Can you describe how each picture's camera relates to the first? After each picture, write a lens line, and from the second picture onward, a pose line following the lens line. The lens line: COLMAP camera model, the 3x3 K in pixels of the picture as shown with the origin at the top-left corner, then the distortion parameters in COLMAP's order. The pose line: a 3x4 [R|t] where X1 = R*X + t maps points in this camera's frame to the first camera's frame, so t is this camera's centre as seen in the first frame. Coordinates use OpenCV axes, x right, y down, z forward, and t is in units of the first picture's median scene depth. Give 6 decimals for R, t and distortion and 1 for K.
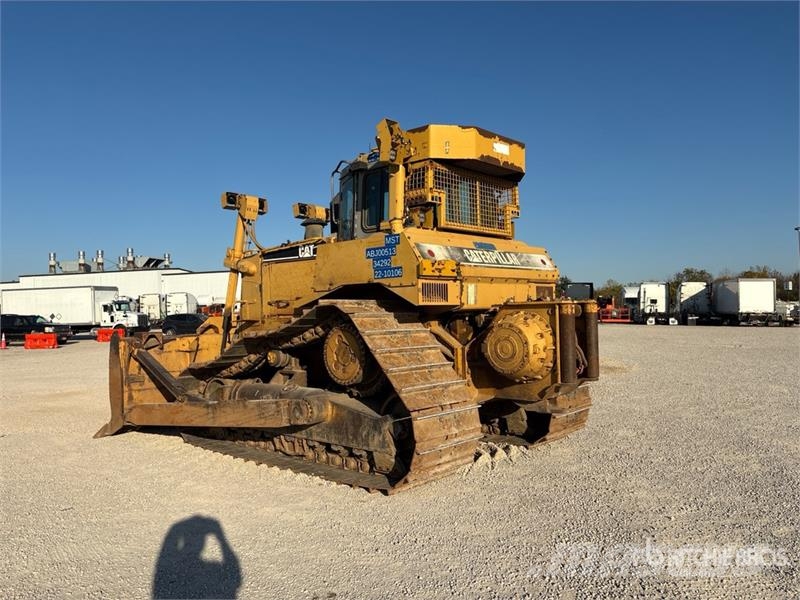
lens RADIAL K [[602.5, 0, 394.2], [0, 602.5, 297.7], [0, 0, 1]] dist [0.049741, -0.062640]
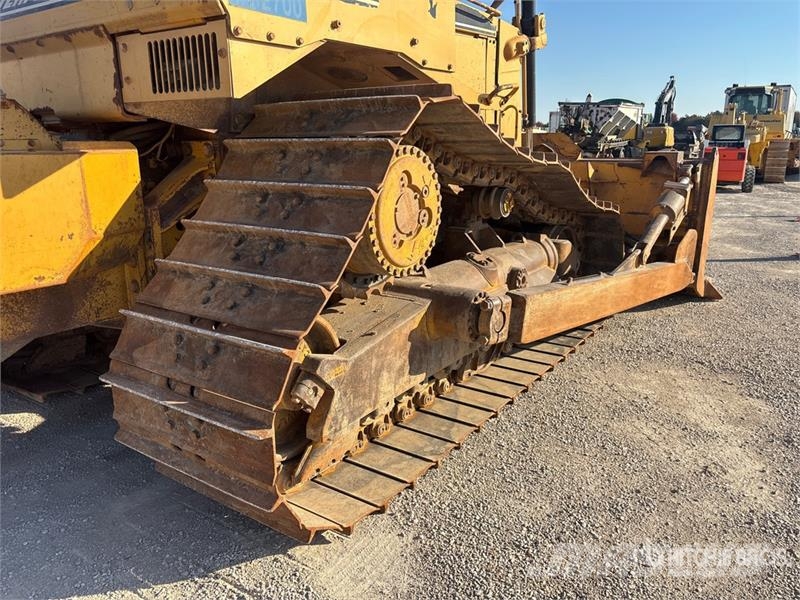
lens RADIAL K [[602.7, 0, 397.3], [0, 602.7, 299.2], [0, 0, 1]] dist [0.045355, -0.055919]
pose [[0.147066, 0.274329, -0.950324, 0.674725], [0.024082, 0.959493, 0.280702, 0.026745], [0.988833, -0.064167, 0.134503, 1.218502]]
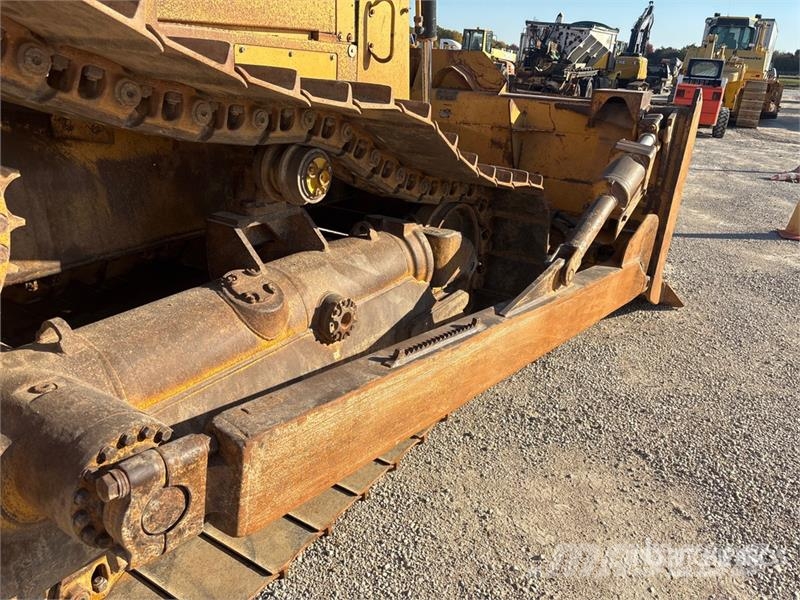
lens RADIAL K [[602.5, 0, 394.2], [0, 602.5, 297.7], [0, 0, 1]] dist [0.049741, -0.062640]
pose [[0.186542, 0.396497, -0.898884, 0.388665], [-0.038636, 0.917197, 0.396557, 0.038021], [0.981687, -0.039245, 0.186414, 1.407213]]
